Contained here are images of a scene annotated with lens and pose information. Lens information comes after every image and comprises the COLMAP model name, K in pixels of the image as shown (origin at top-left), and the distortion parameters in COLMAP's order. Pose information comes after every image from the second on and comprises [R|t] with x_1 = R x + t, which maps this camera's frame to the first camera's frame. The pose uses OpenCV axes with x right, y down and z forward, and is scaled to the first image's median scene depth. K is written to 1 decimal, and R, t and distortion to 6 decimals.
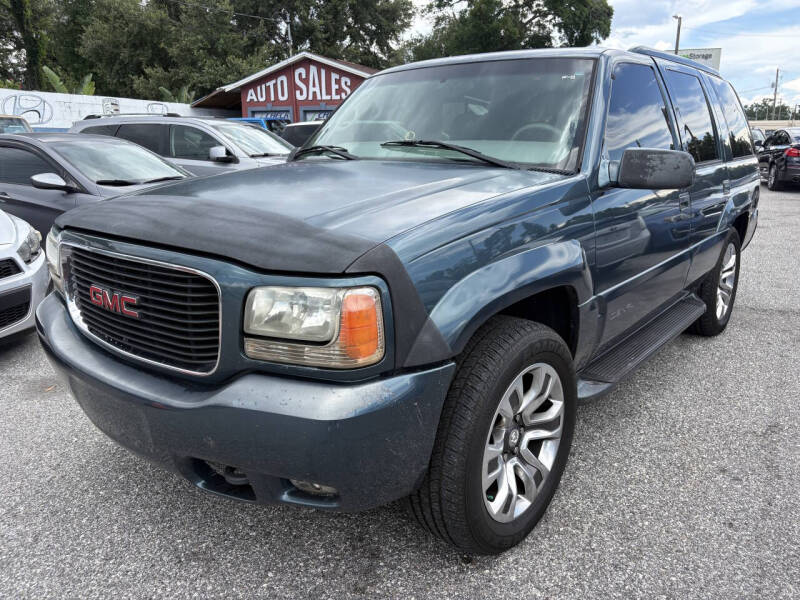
lens RADIAL K [[625.3, 0, 400.0], [0, 625.3, 300.0], [0, 0, 1]] dist [0.071173, -0.077494]
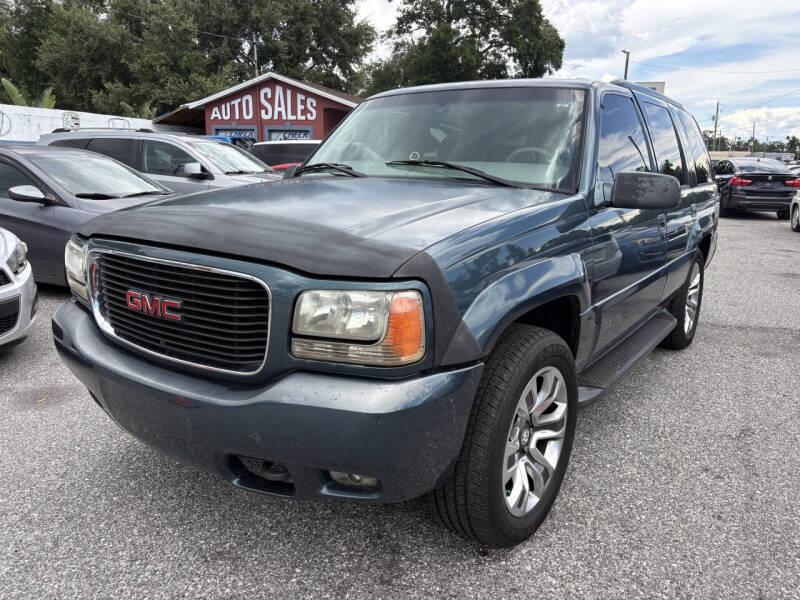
lens RADIAL K [[625.3, 0, 400.0], [0, 625.3, 300.0], [0, 0, 1]] dist [0.071173, -0.077494]
pose [[0.997407, 0.007070, 0.071625, -0.094793], [-0.004698, 0.999437, -0.033219, 0.019780], [-0.071820, 0.032797, 0.996878, -0.050382]]
